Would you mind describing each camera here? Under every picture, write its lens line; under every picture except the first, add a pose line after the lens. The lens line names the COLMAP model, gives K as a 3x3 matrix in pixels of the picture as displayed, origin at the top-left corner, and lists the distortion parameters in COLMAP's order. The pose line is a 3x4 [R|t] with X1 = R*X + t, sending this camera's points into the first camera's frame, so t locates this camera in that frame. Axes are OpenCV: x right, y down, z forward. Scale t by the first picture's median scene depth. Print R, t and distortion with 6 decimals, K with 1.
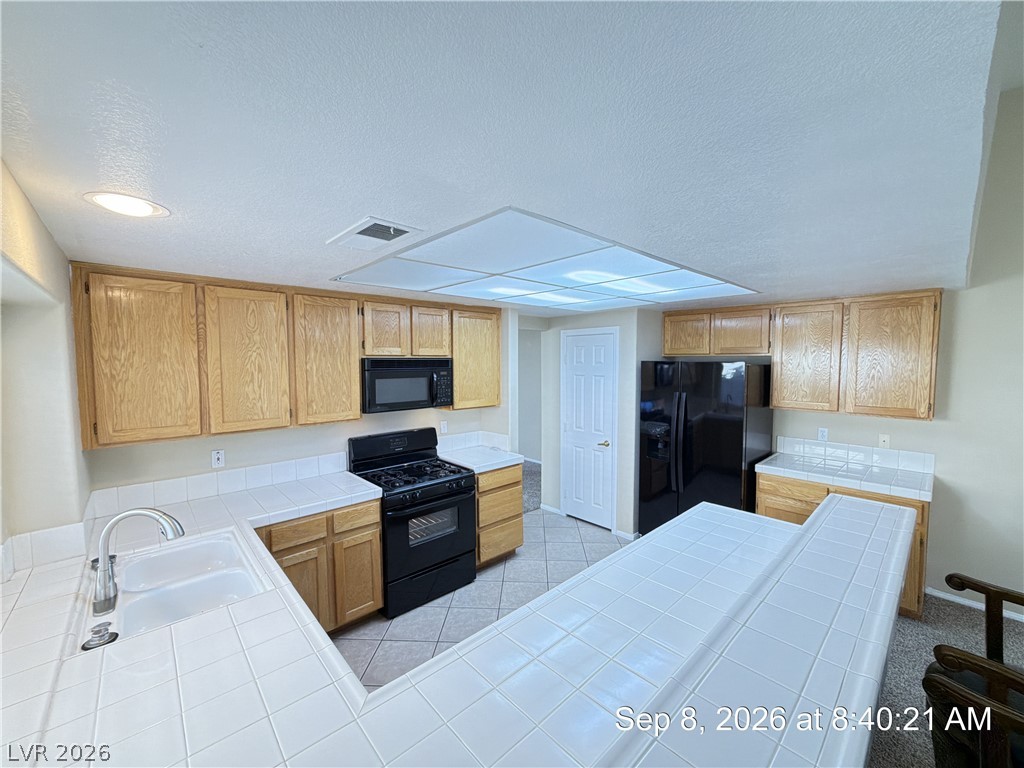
lens RADIAL K [[406.5, 0, 511.1], [0, 406.5, 384.2], [0, 0, 1]] dist [-0.000313, -0.000024]
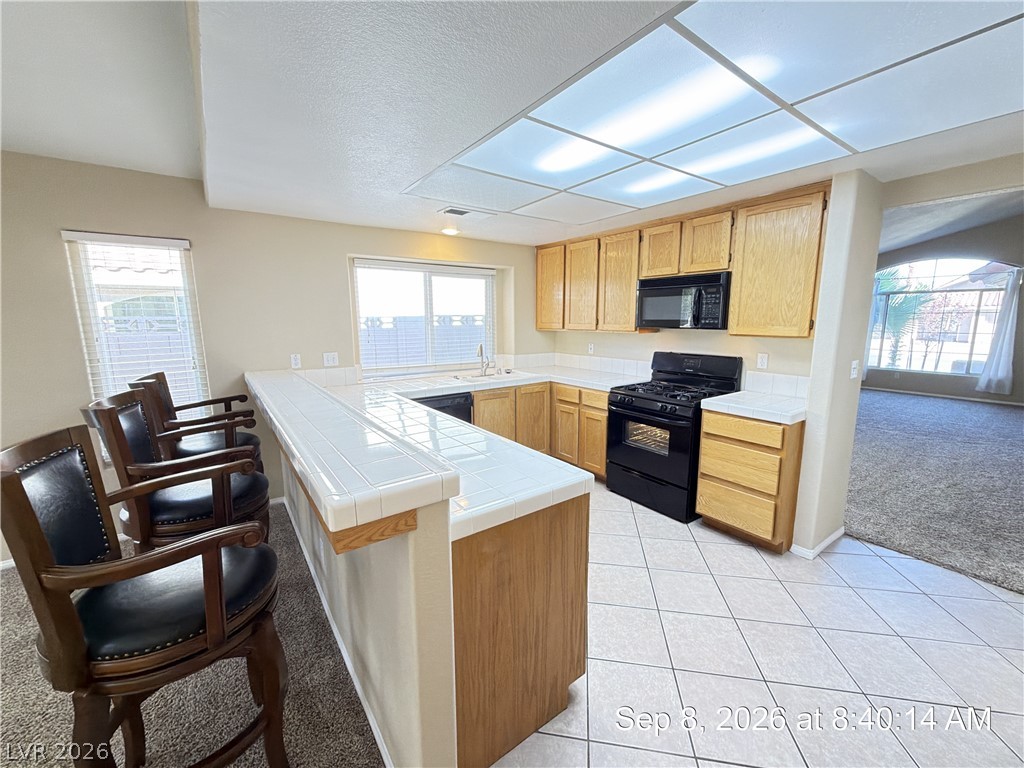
lens RADIAL K [[406.5, 0, 514.3], [0, 406.5, 382.1], [0, 0, 1]] dist [-0.000313, -0.000024]
pose [[-0.115963, 0.163770, -0.979659, 0.801781], [-0.050182, 0.984088, 0.170450, 0.041196], [0.991985, 0.068927, -0.105899, 0.711319]]
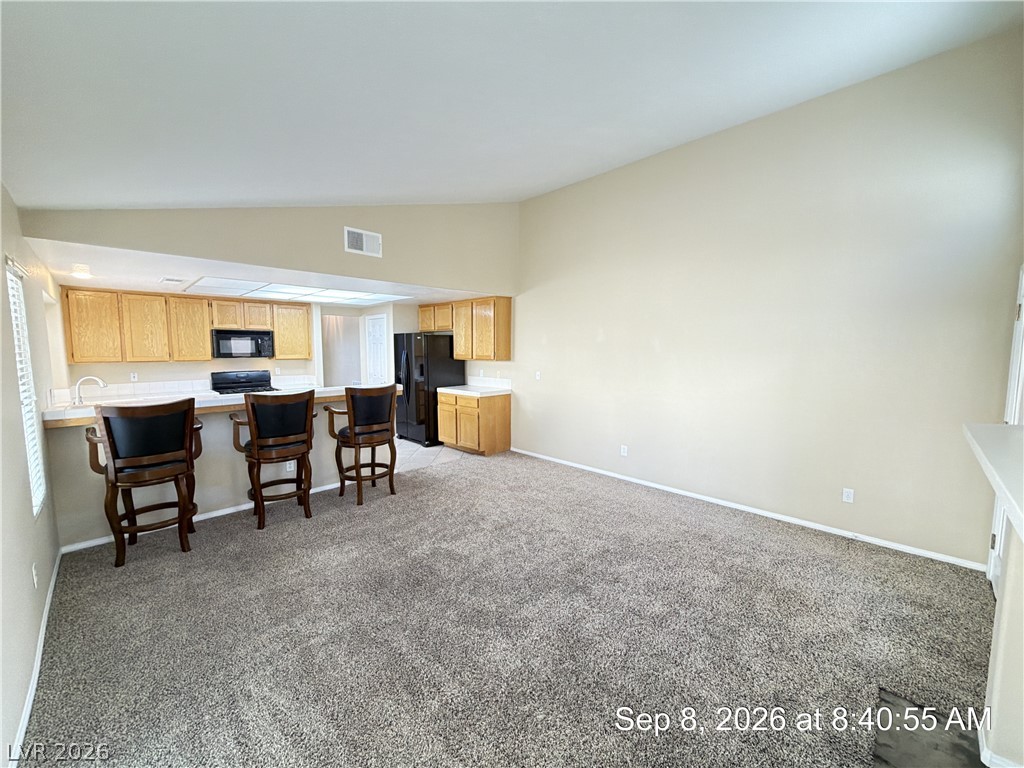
lens RADIAL K [[406.5, 0, 510.3], [0, 406.5, 385.1], [0, 0, 1]] dist [-0.000313, -0.000024]
pose [[0.999311, 0.000500, 0.037111, 0.908568], [-0.001751, 0.999430, 0.033709, 0.124117], [-0.037073, -0.033751, 0.998742, -0.926037]]
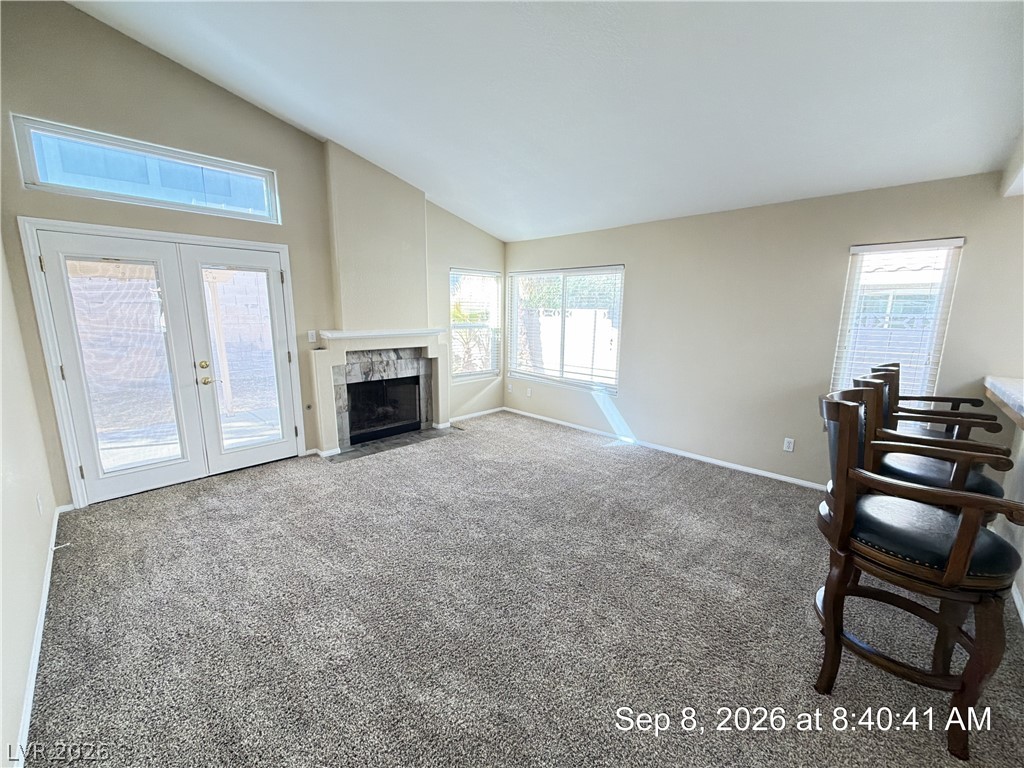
lens RADIAL K [[406.5, 0, 514.1], [0, 406.5, 385.0], [0, 0, 1]] dist [-0.000313, -0.000024]
pose [[-0.998212, 0.001555, -0.059754, 0.990377], [-0.012516, 0.972068, 0.234367, 0.040513], [0.058450, 0.234695, -0.970310, 0.767683]]
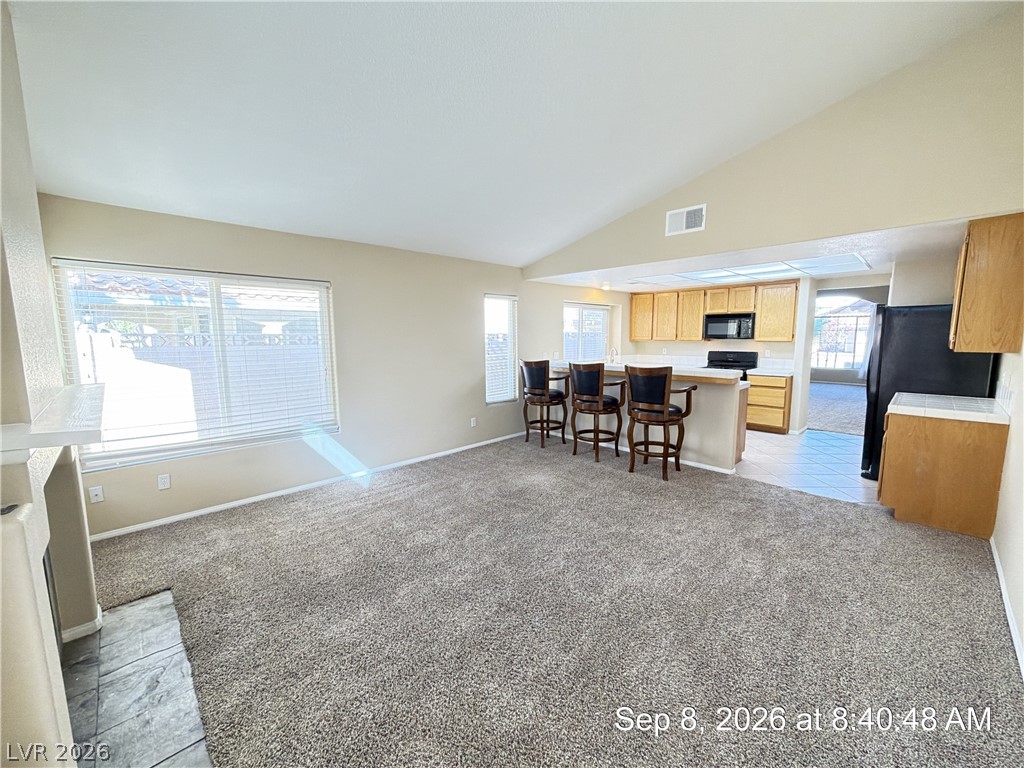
lens RADIAL K [[406.5, 0, 512.4], [0, 406.5, 384.3], [0, 0, 1]] dist [-0.000313, -0.000024]
pose [[0.024566, 0.127761, -0.991501, 1.800263], [-0.050742, 0.990681, 0.126398, 0.084841], [0.998410, 0.047206, 0.030820, -0.146408]]
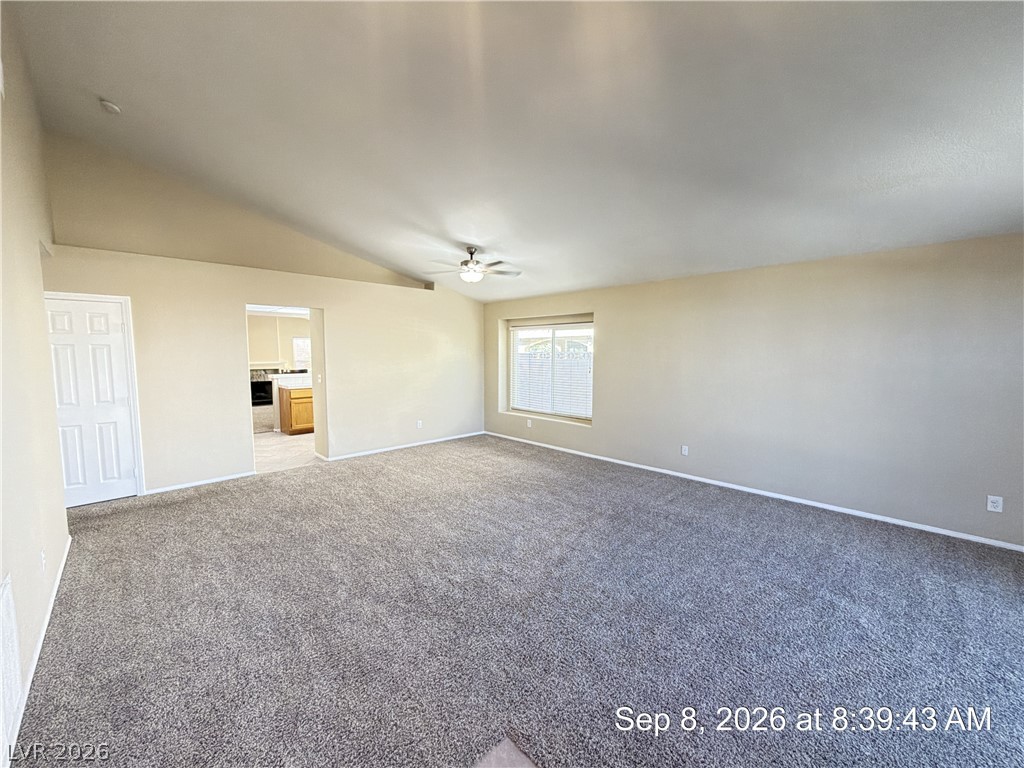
lens RADIAL K [[406.5, 0, 514.7], [0, 406.5, 384.9], [0, 0, 1]] dist [-0.000313, -0.000024]
pose [[-0.999496, 0.009566, -0.030271, -0.894884], [0.005453, 0.991081, 0.133149, -0.087648], [0.031275, 0.132916, -0.990634, 3.144366]]
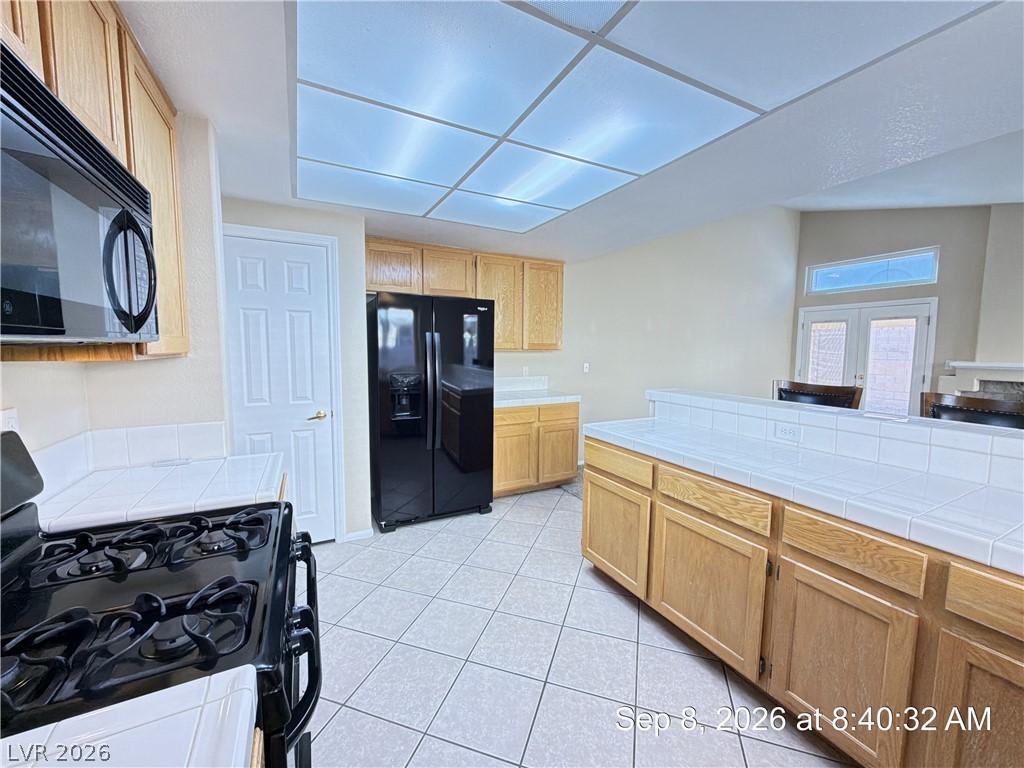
lens RADIAL K [[406.5, 0, 510.4], [0, 406.5, 381.7], [0, 0, 1]] dist [-0.000313, -0.000024]
pose [[0.260066, -0.078338, 0.962408, -0.411713], [0.043695, 0.996637, 0.069317, 0.078307], [-0.964602, 0.024026, 0.262614, 0.692993]]
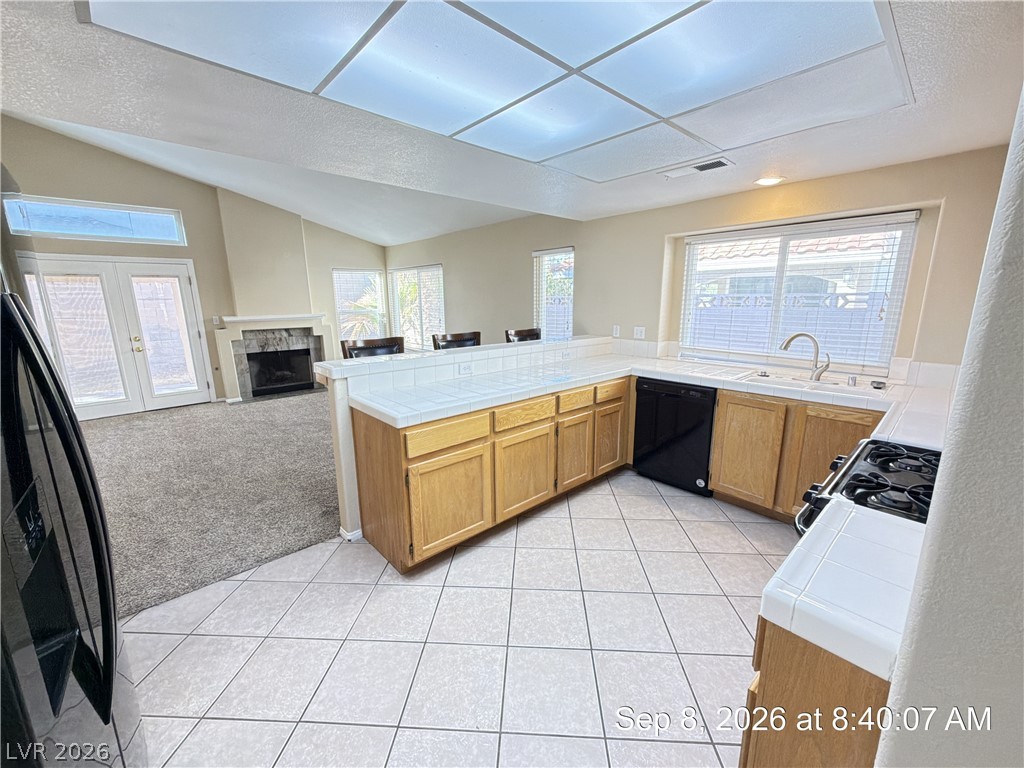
lens RADIAL K [[406.5, 0, 515.0], [0, 406.5, 382.5], [0, 0, 1]] dist [-0.000313, -0.000024]
pose [[-0.999904, 0.013772, 0.001627, 0.177934], [0.013728, 0.966439, 0.256530, 0.014596], [0.001960, 0.256527, -0.966535, 1.338871]]
